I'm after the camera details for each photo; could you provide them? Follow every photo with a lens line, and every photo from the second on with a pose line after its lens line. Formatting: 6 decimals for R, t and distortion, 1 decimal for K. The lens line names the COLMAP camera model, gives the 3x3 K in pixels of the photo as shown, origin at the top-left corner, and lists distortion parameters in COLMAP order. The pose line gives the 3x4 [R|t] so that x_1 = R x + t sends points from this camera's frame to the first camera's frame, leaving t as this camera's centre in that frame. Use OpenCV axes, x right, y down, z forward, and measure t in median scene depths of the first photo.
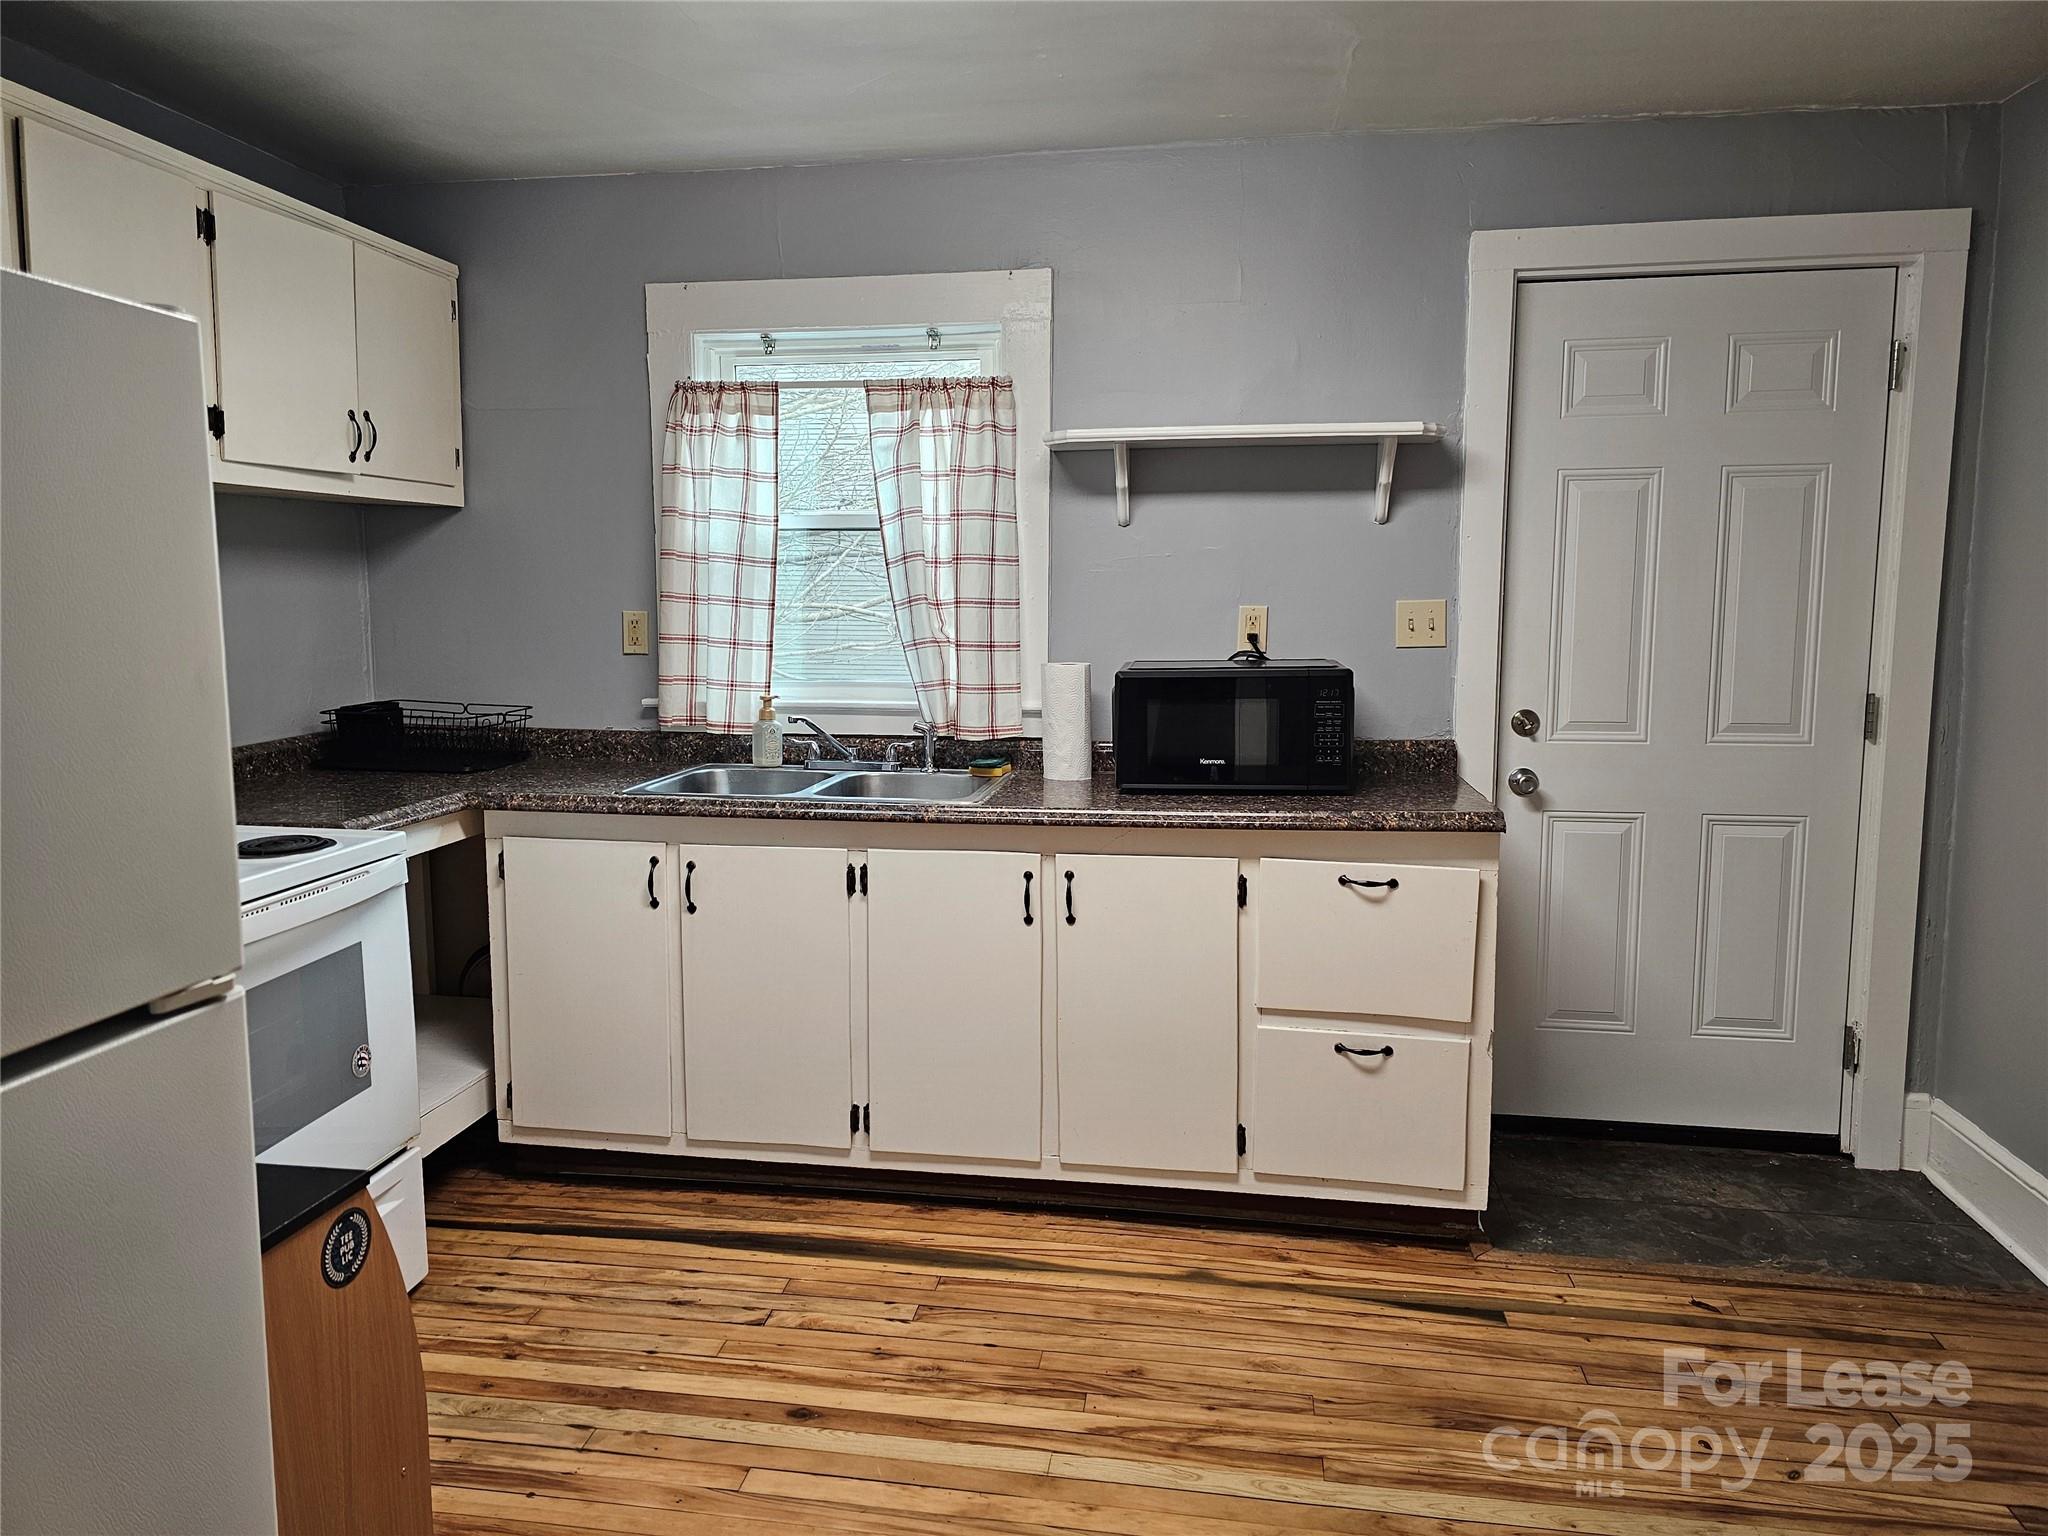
lens RADIAL K [[1371.5, 0, 1001.8], [0, 1371.5, 747.8], [0, 0, 1]] dist [0.058584, -0.048333]
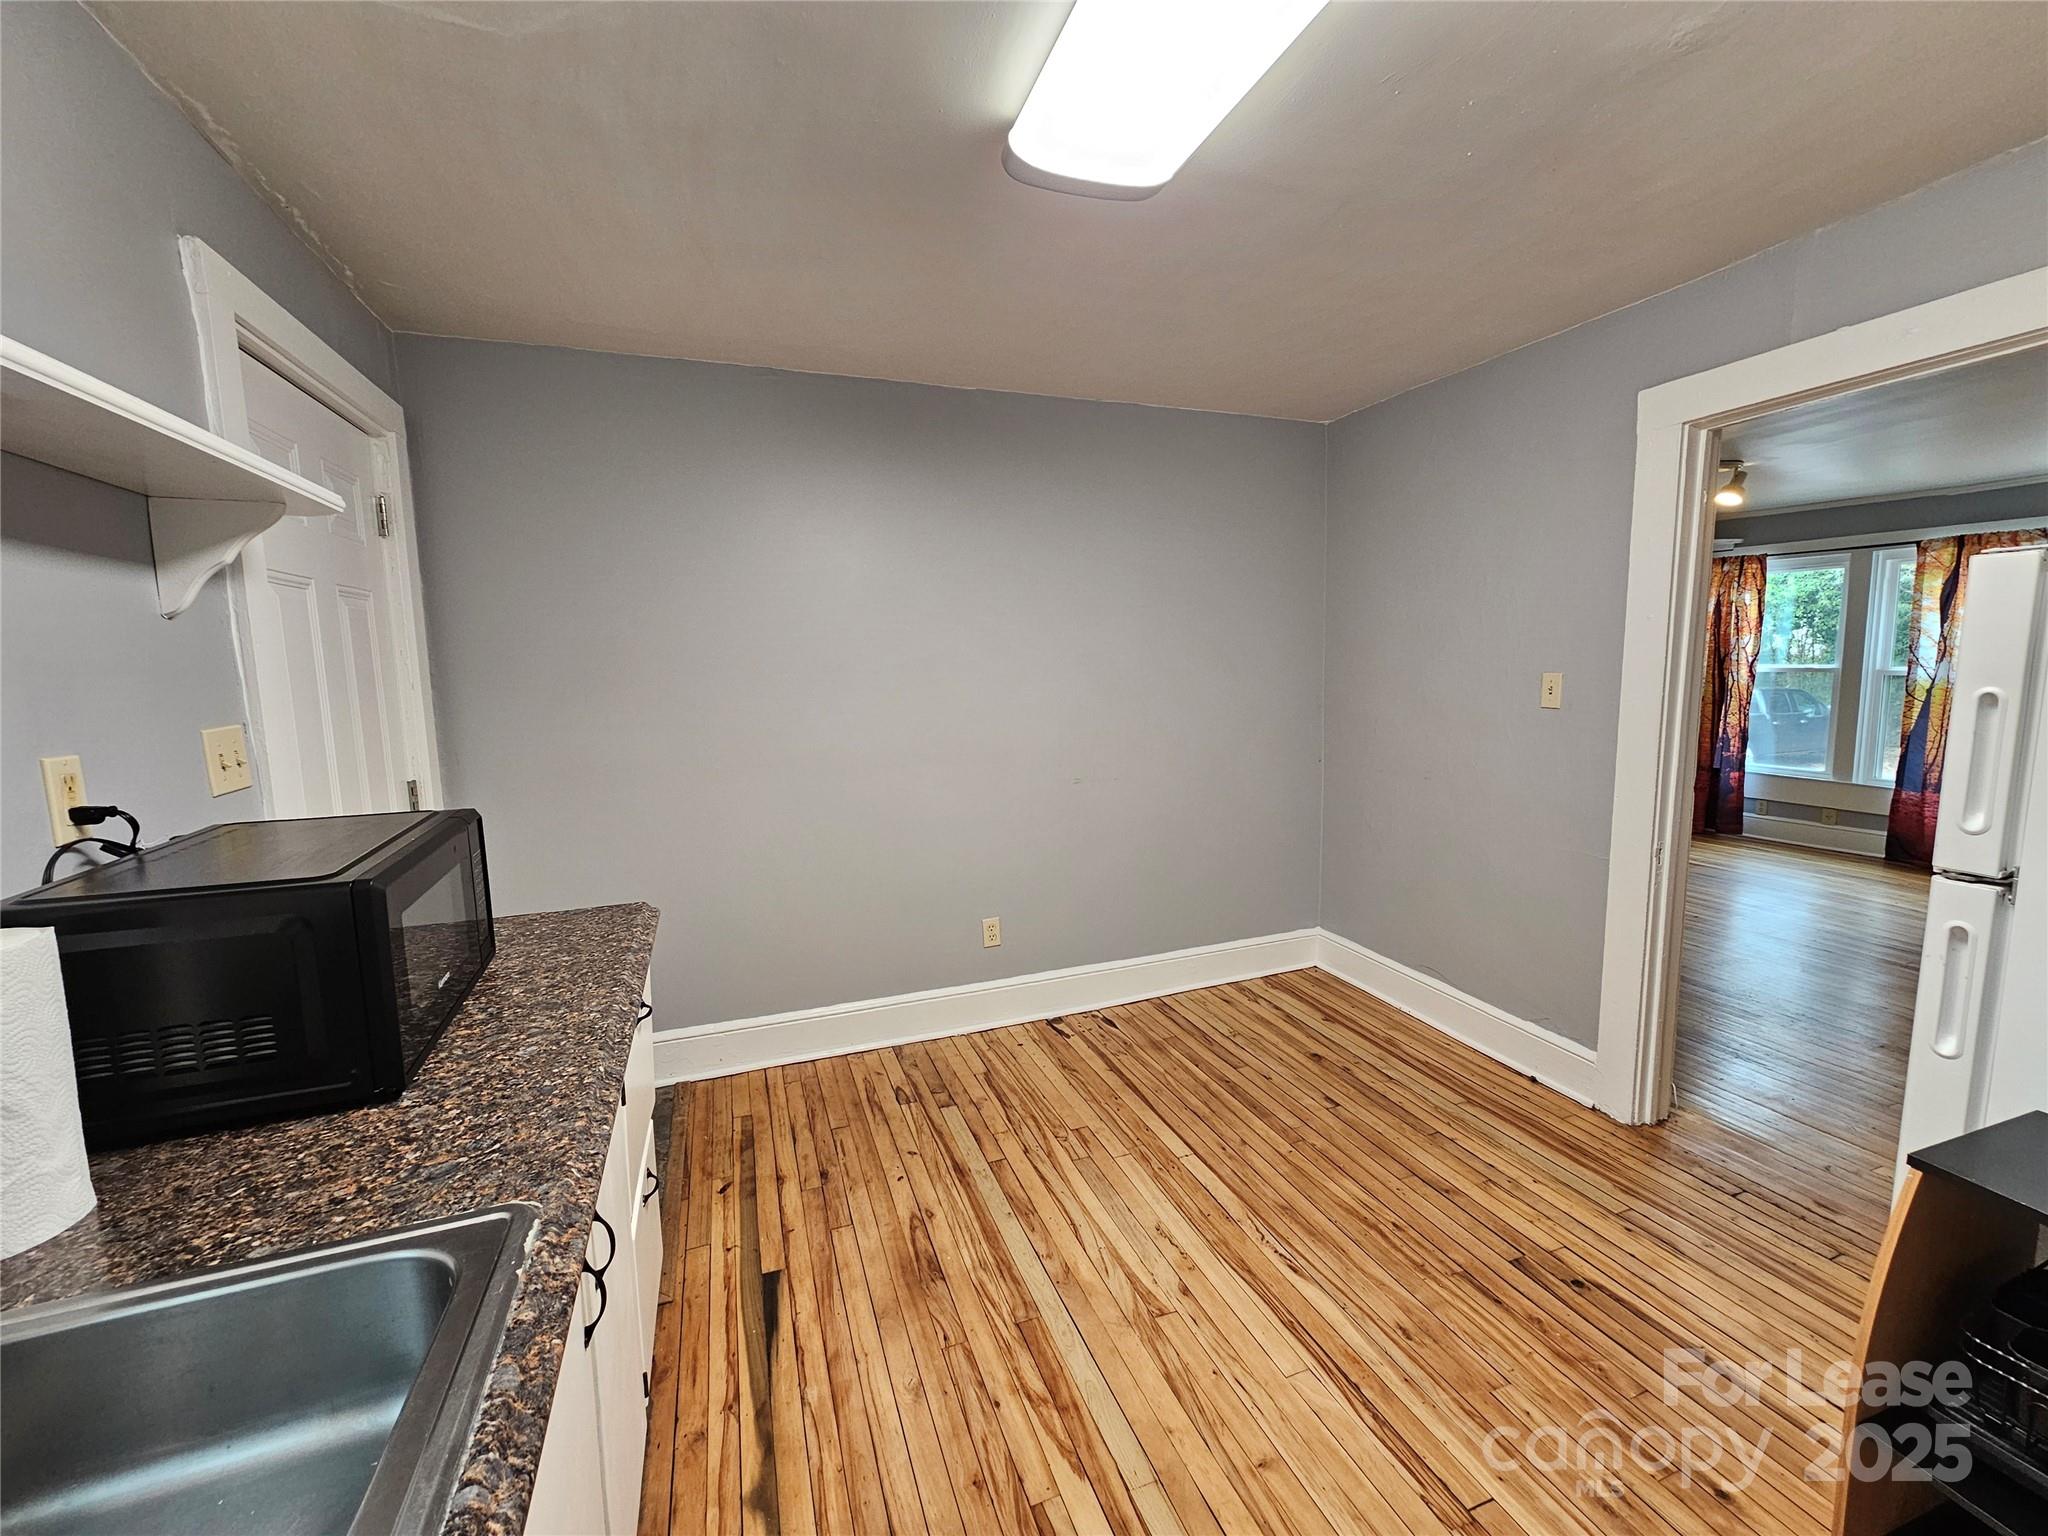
lens RADIAL K [[842.0, 0, 1035.8], [0, 842.0, 761.3], [0, 0, 1]] dist [-0.002502, 0.001778]
pose [[-0.503033, -0.091542, 0.859406, -0.316045], [0.118216, 0.977741, 0.173342, -0.124475], [-0.856144, 0.188792, -0.481014, 0.914544]]
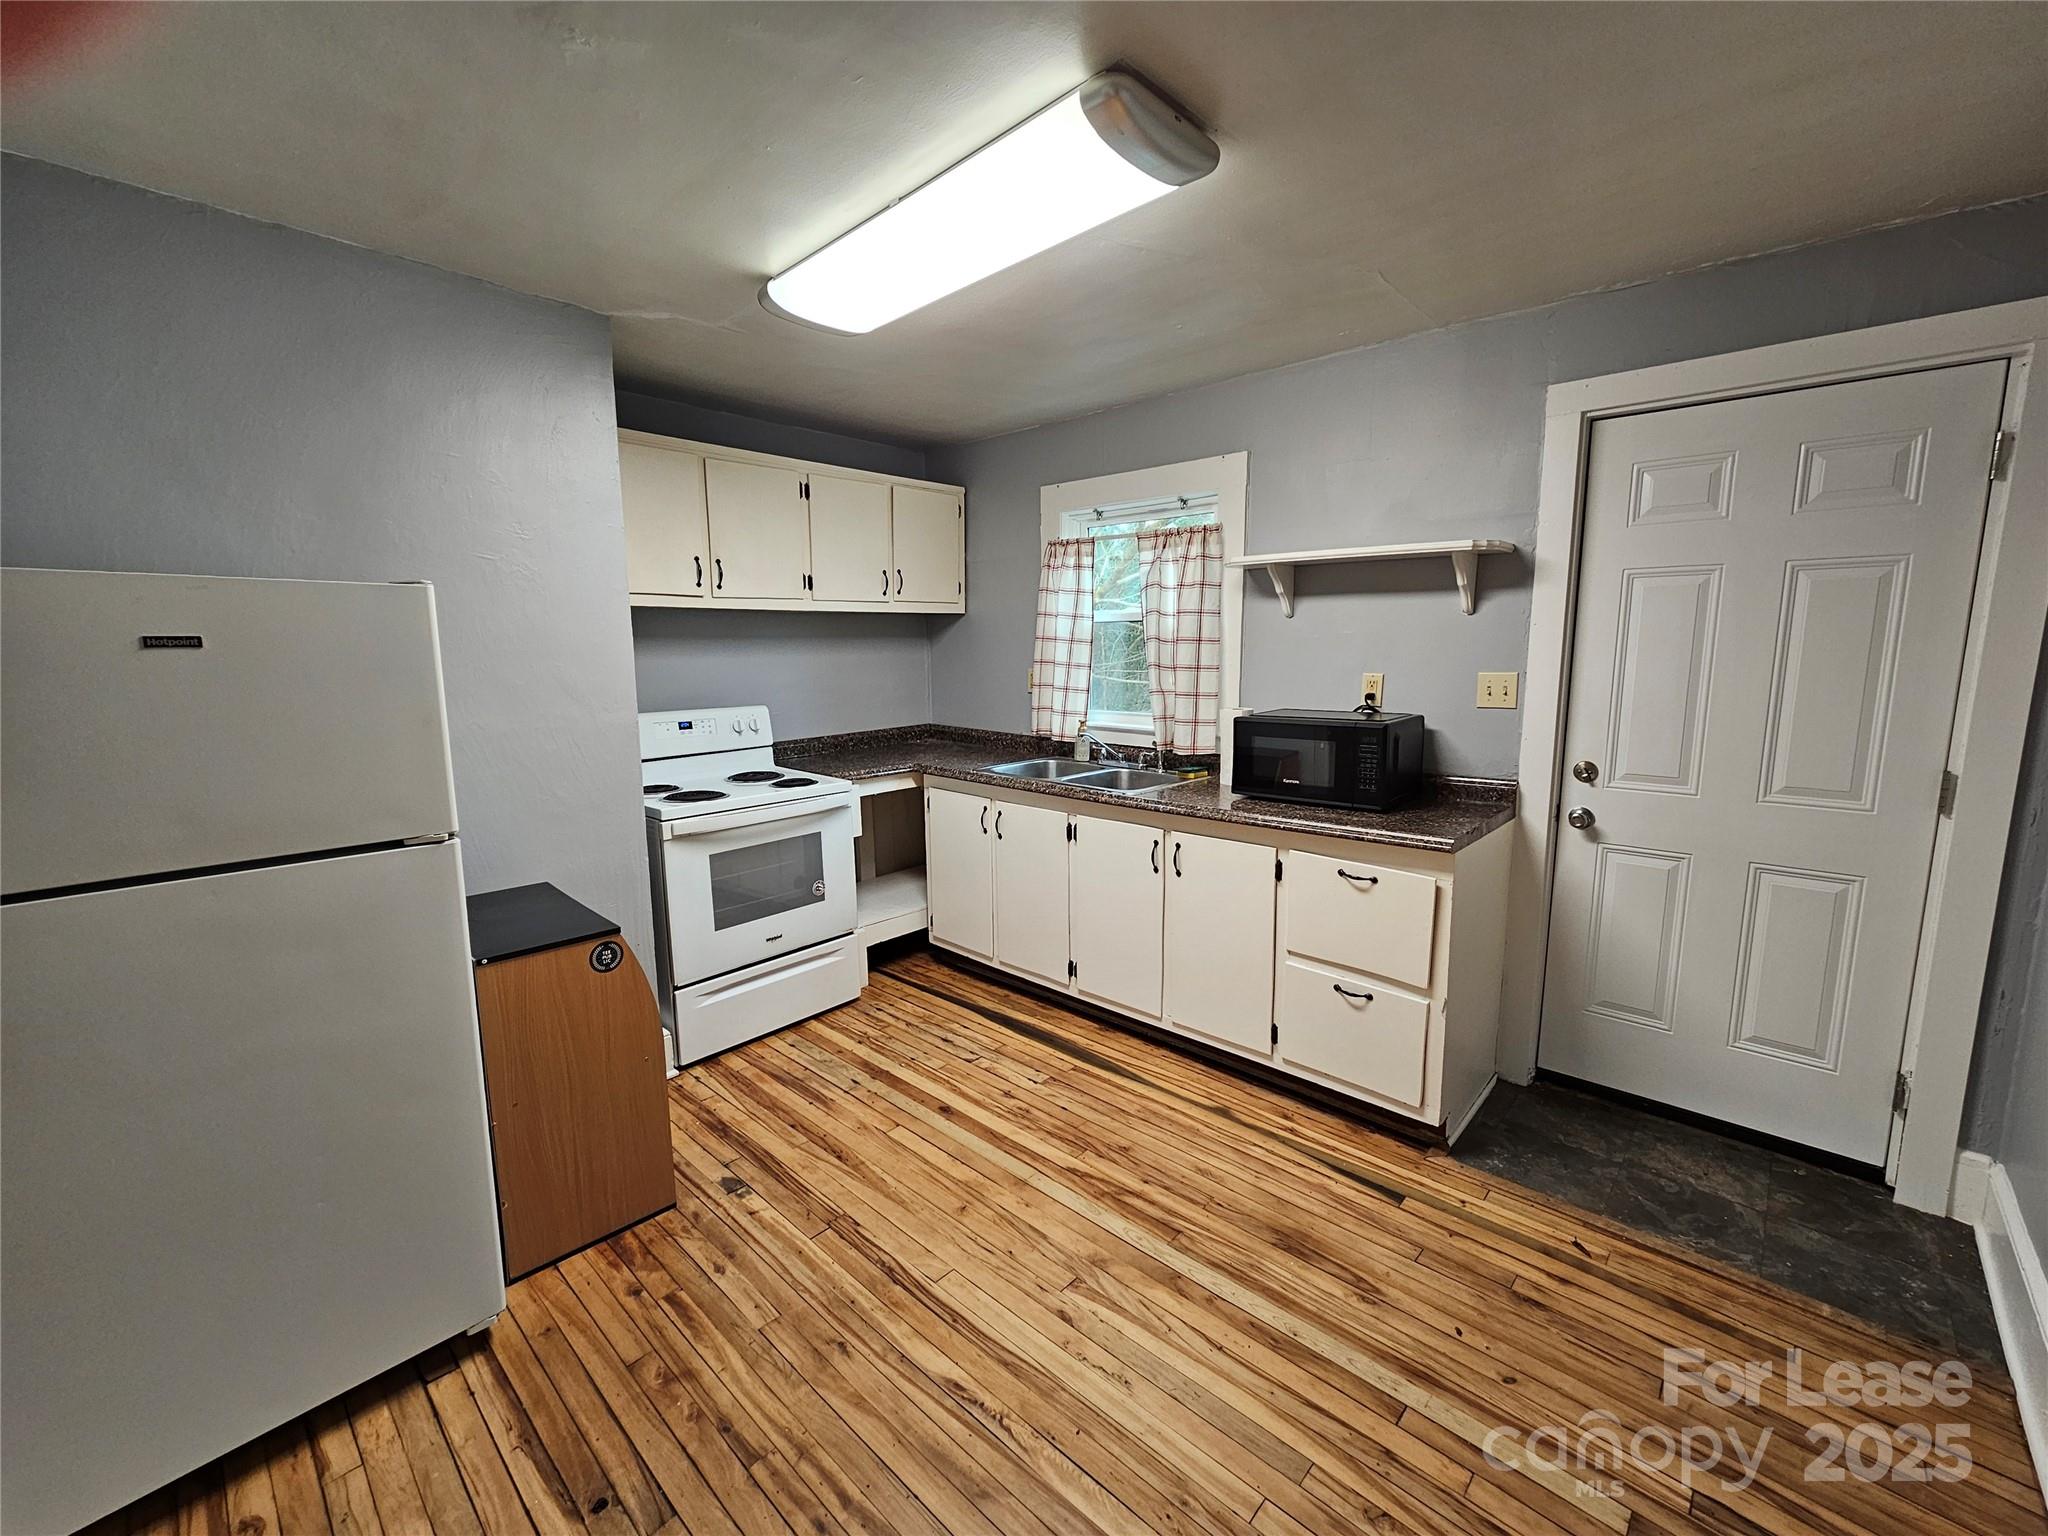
lens RADIAL K [[842.0, 0, 1038.9], [0, 842.0, 767.8], [0, 0, 1]] dist [-0.002502, 0.001778]
pose [[0.837759, 0.079124, -0.540277, 0.405221], [-0.058342, 0.996752, 0.055509, -0.037861], [0.542915, -0.014983, 0.839654, 0.091105]]
